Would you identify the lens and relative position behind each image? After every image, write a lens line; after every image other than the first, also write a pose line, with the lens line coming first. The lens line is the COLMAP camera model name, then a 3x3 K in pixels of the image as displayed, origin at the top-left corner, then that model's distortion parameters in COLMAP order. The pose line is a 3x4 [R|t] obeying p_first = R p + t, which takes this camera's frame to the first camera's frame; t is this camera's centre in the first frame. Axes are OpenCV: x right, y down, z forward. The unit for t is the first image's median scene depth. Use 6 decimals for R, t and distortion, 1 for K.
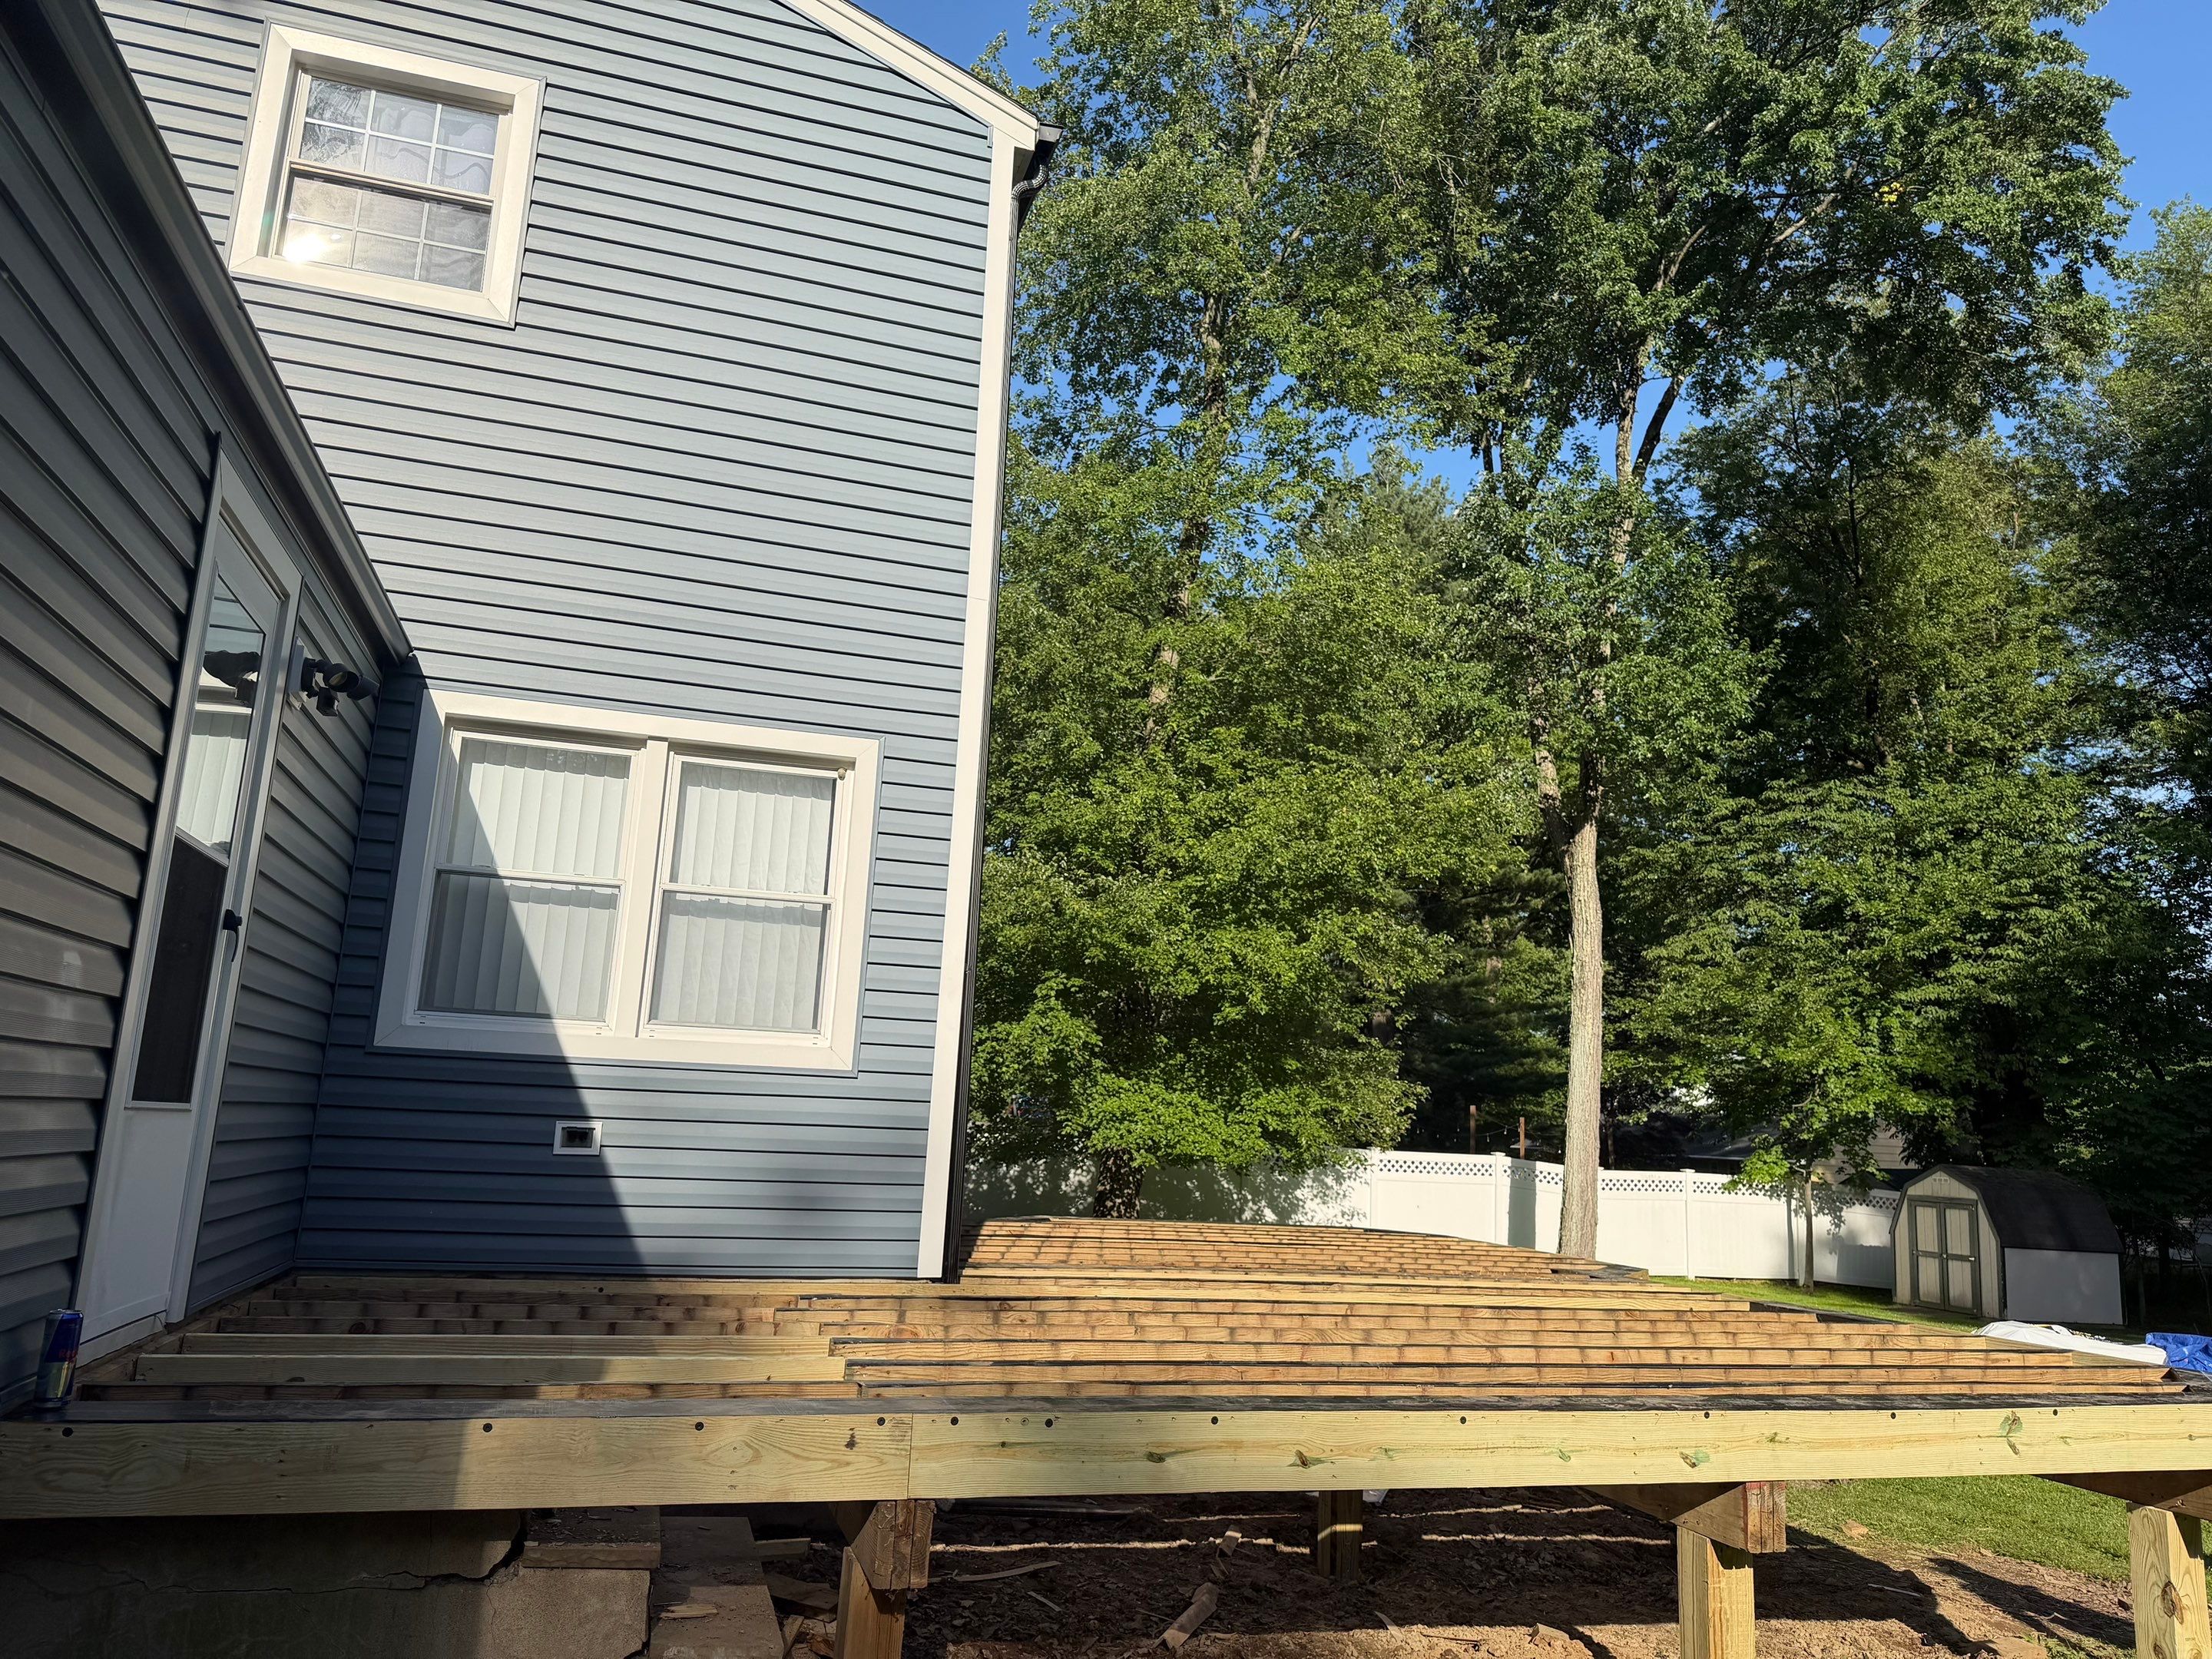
lens RADIAL K [[1523.2, 0, 1054.0], [0, 1523.2, 815.1], [0, 0, 1]] dist [0.002241, -0.057241]
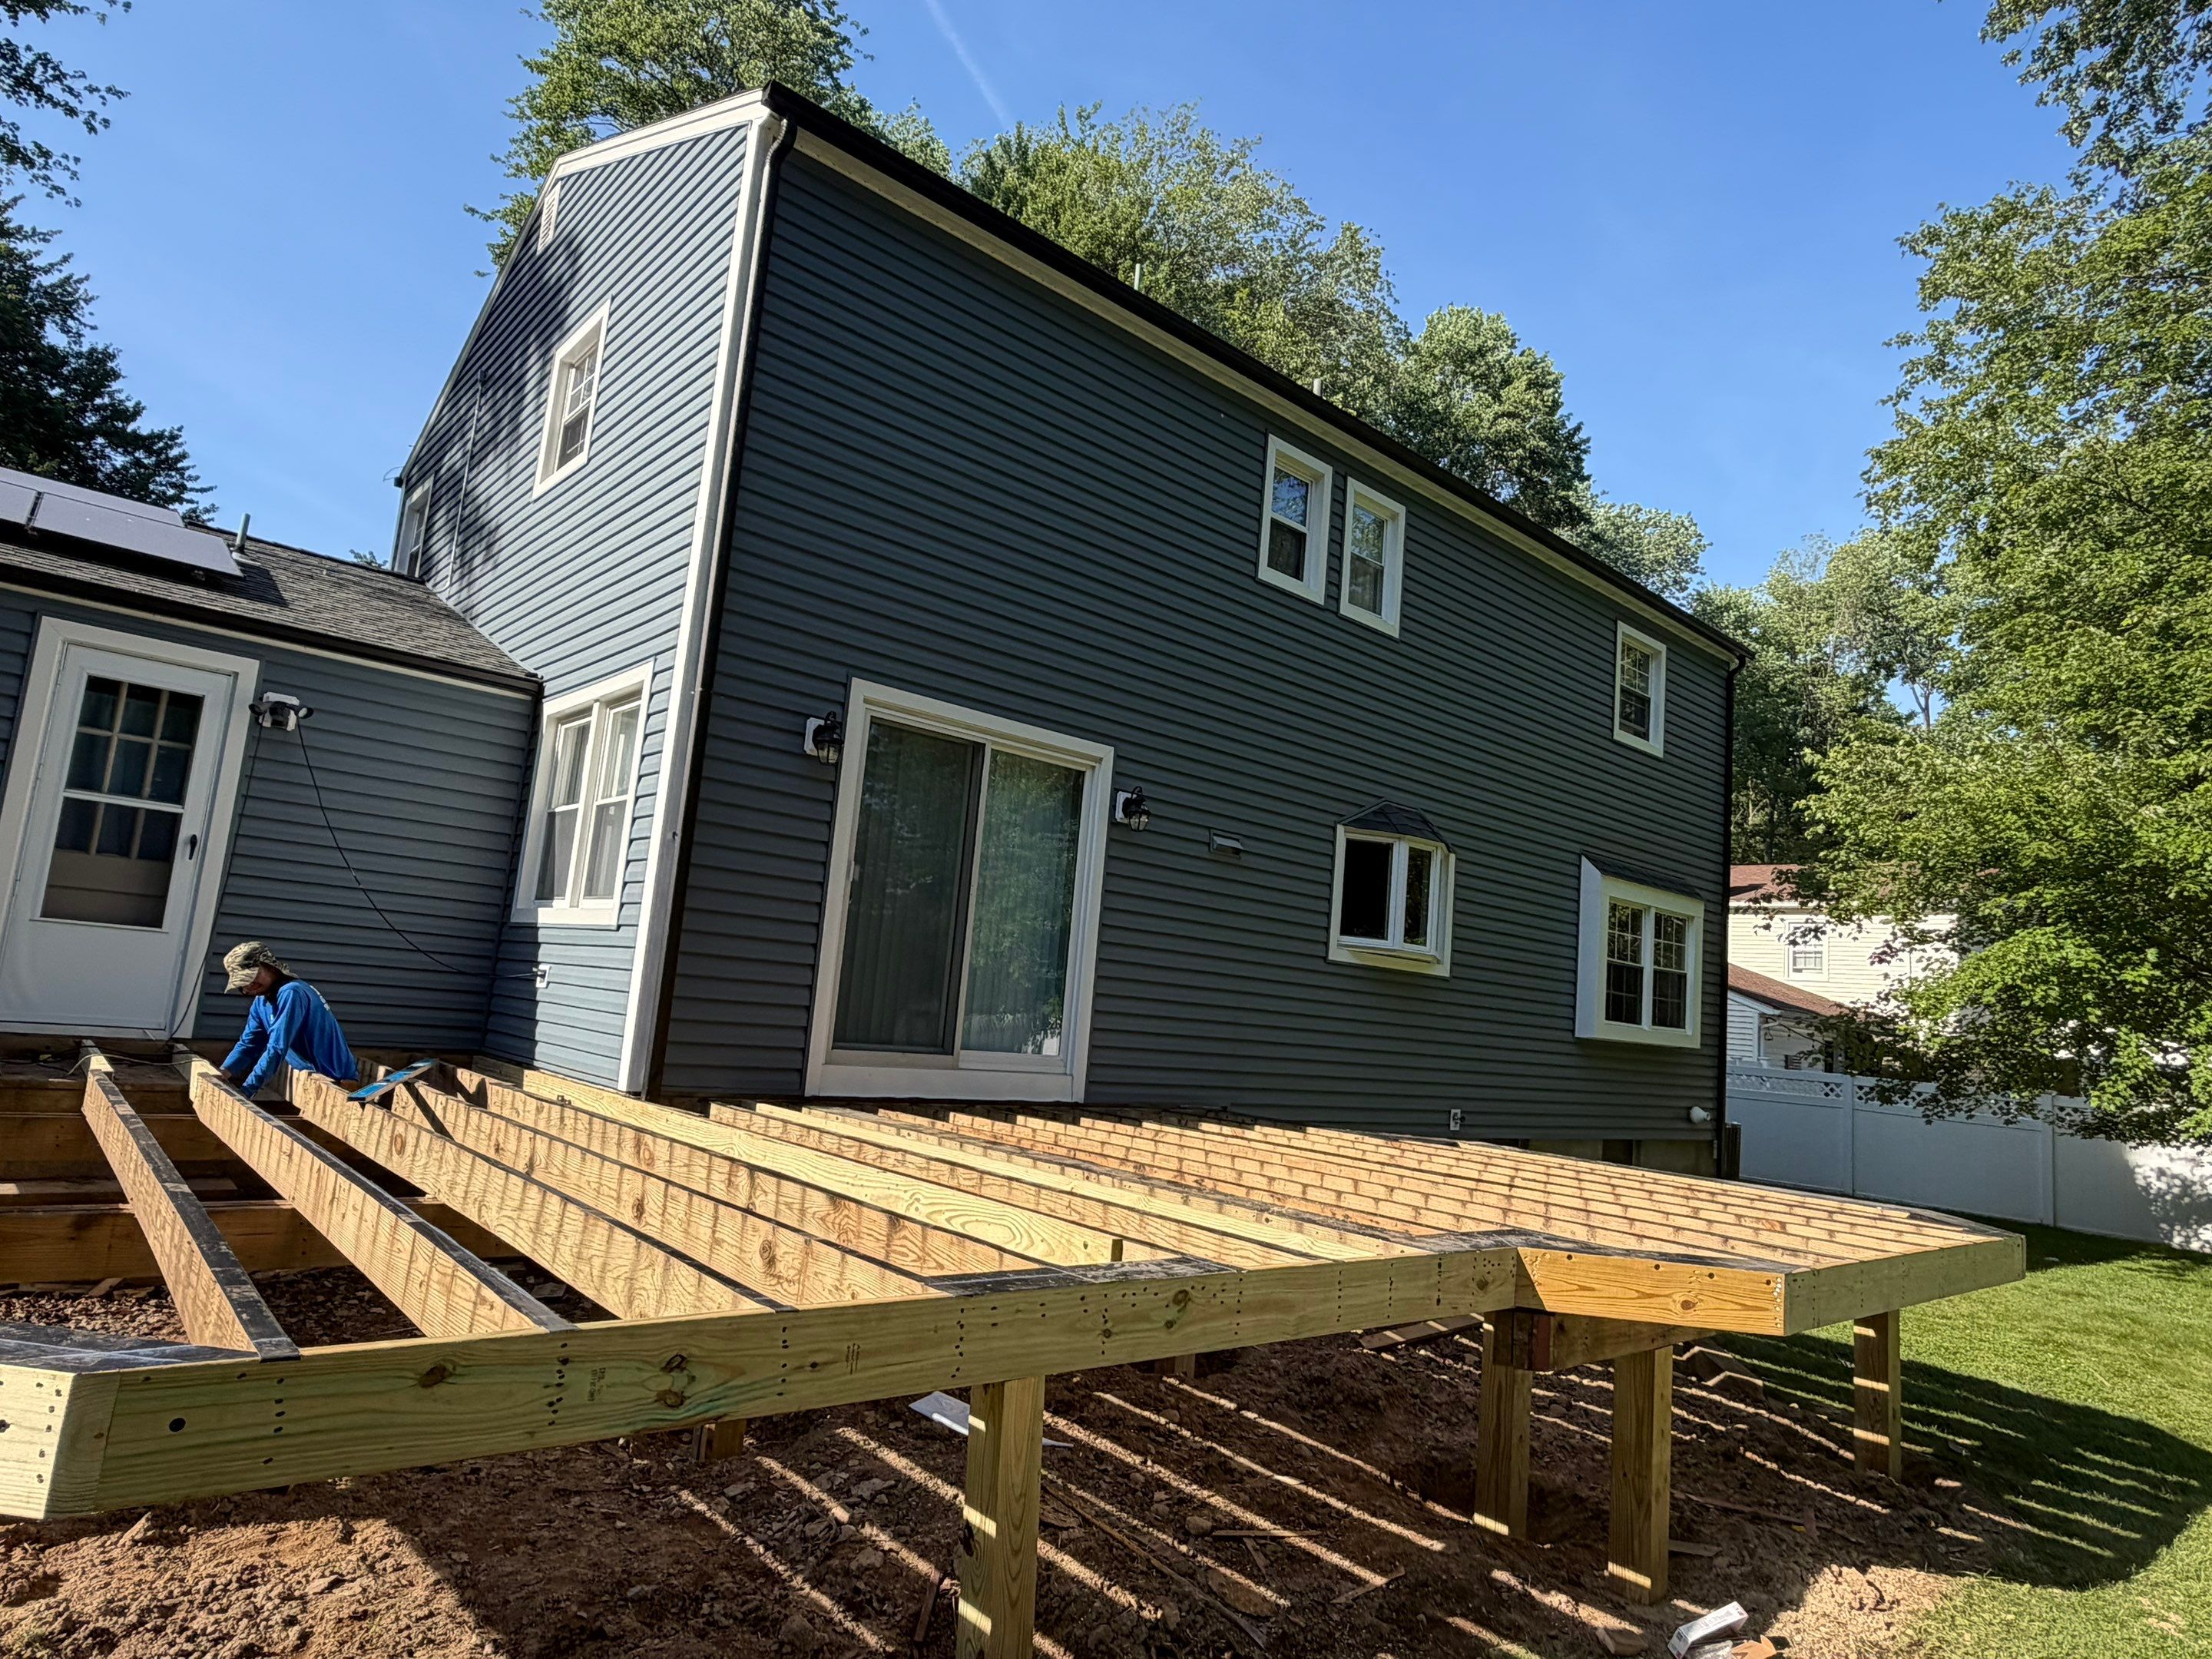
lens RADIAL K [[1310.3, 0, 1096.3], [0, 1310.3, 839.2], [0, 0, 1]] dist [0.002056, -0.000277]
pose [[0.434935, -0.133915, -0.890448, 0.290906], [0.110934, 0.989315, -0.094598, 0.070260], [0.893602, -0.057637, 0.445144, 0.247438]]
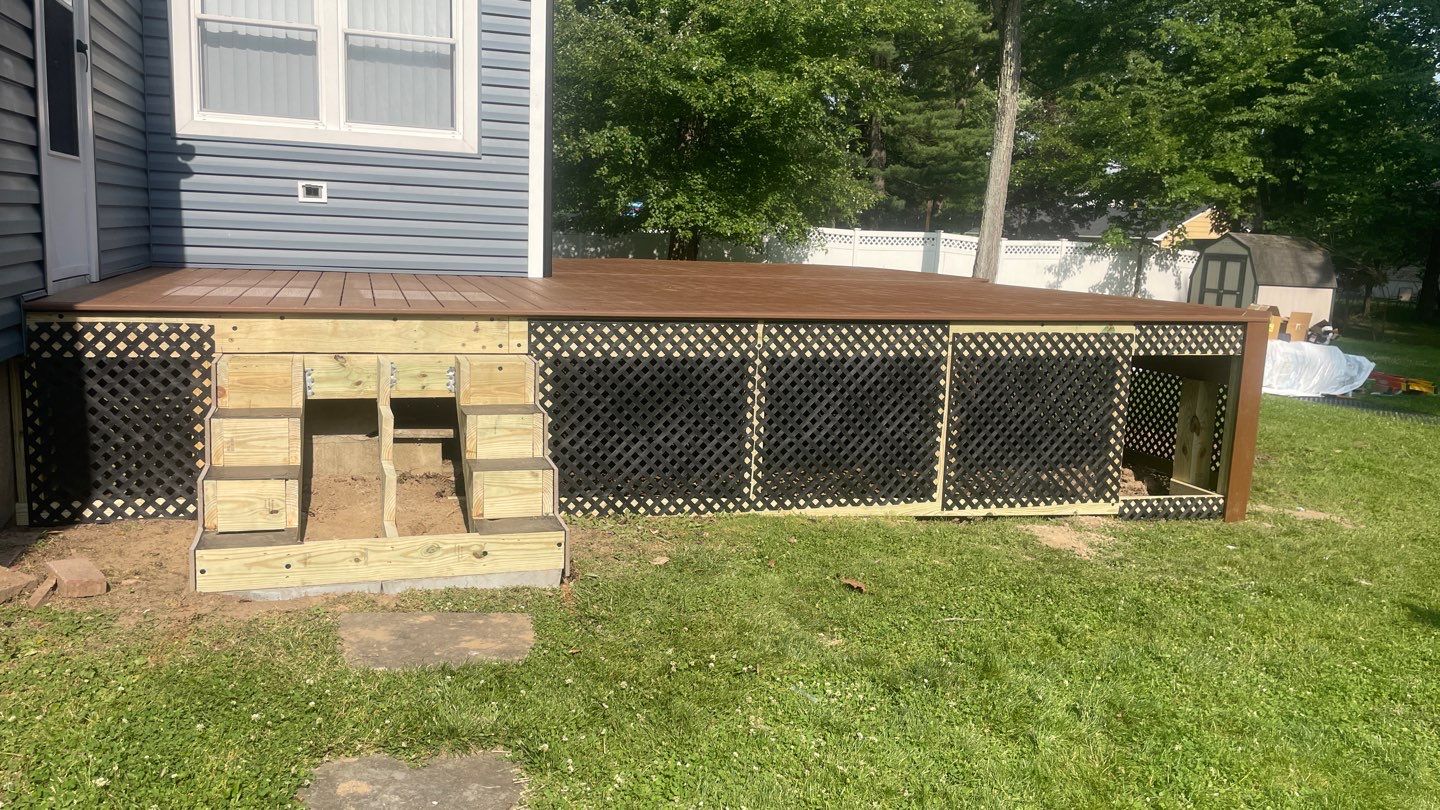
lens RADIAL K [[1078.3, 0, 725.0], [0, 1078.3, 398.6], [0, 0, 1]] dist [0.095156, -0.141219]
pose [[0.997964, -0.024820, 0.058751, 0.017380], [0.002725, 0.936926, 0.349516, 0.002382], [-0.063721, -0.348644, 0.935086, -0.060386]]
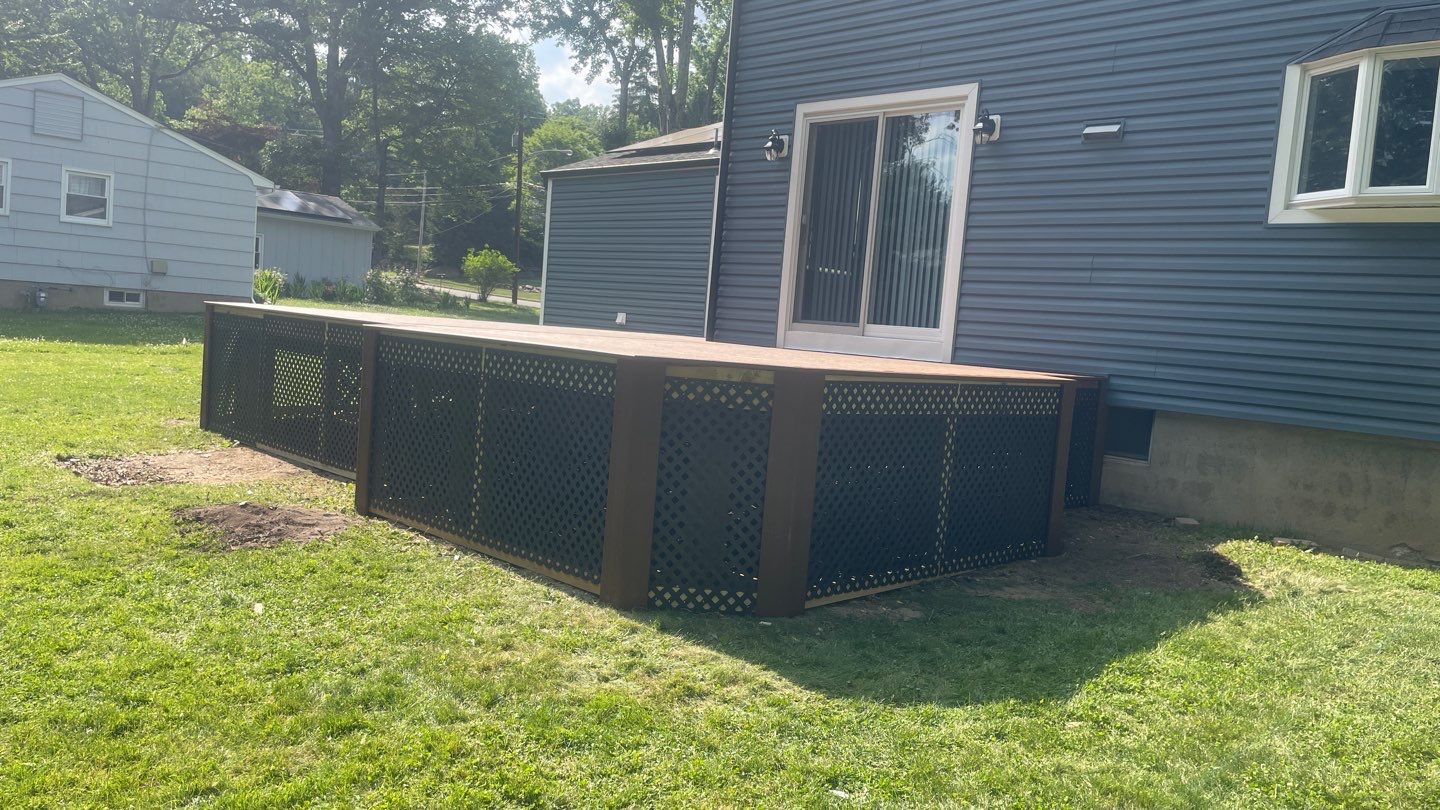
lens RADIAL K [[1078.3, 0, 725.0], [0, 1078.3, 398.6], [0, 0, 1]] dist [0.095156, -0.141219]
pose [[-0.859681, -0.093834, -0.502139, 0.221315], [-0.030204, 0.990602, -0.133402, 0.180881], [0.509938, -0.099516, -0.854435, 0.717540]]
